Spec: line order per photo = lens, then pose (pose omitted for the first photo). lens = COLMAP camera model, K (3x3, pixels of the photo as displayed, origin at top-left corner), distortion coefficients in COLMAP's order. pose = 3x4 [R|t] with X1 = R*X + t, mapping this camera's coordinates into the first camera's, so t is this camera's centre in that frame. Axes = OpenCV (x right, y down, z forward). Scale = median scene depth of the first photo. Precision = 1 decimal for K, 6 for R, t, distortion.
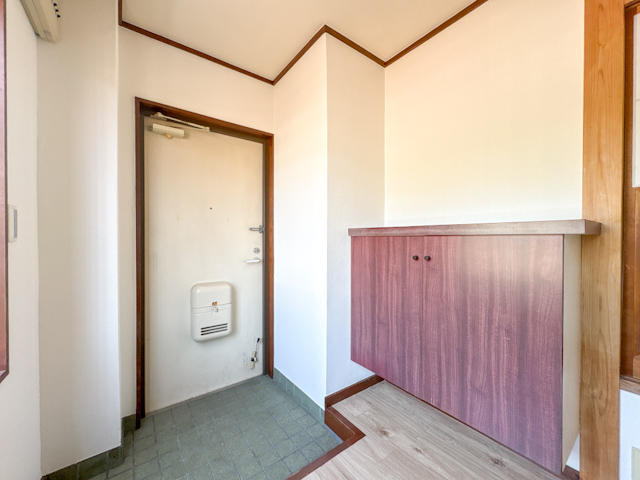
lens RADIAL K [[254.1, 0, 320.5], [0, 254.1, 240.4], [0, 0, 1]] dist [0.004255, 0.000288]
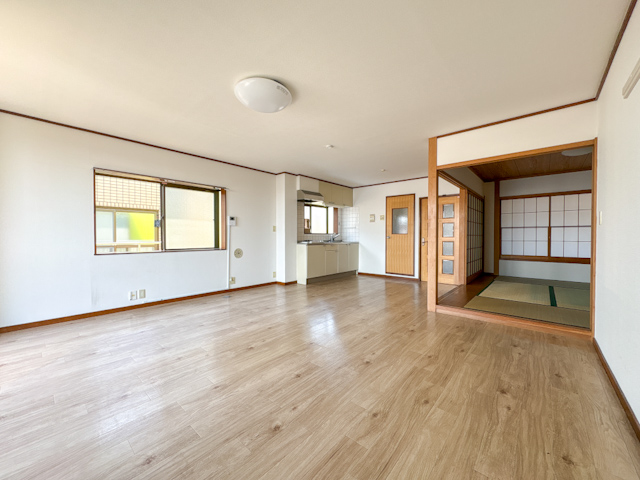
lens RADIAL K [[254.1, 0, 318.6], [0, 254.1, 240.5], [0, 0, 1]] dist [0.004255, 0.000288]
pose [[-0.207568, -0.012067, 0.978146, -0.933809], [0.006165, 0.999888, 0.013644, 0.006443], [-0.978201, 0.008862, -0.207471, 1.285174]]
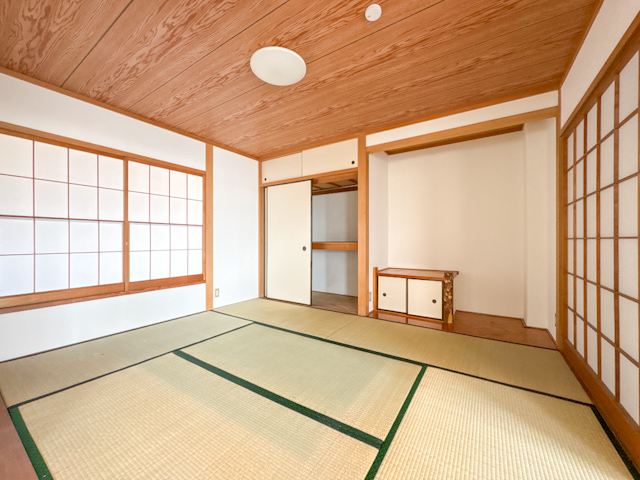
lens RADIAL K [[254.1, 0, 320.7], [0, 254.1, 242.3], [0, 0, 1]] dist [0.004255, 0.000288]
pose [[-0.939658, -0.000245, -0.342115, 0.696339], [-0.001040, 0.999997, 0.002141, 0.015064], [0.342113, 0.002367, -0.939656, -0.075316]]
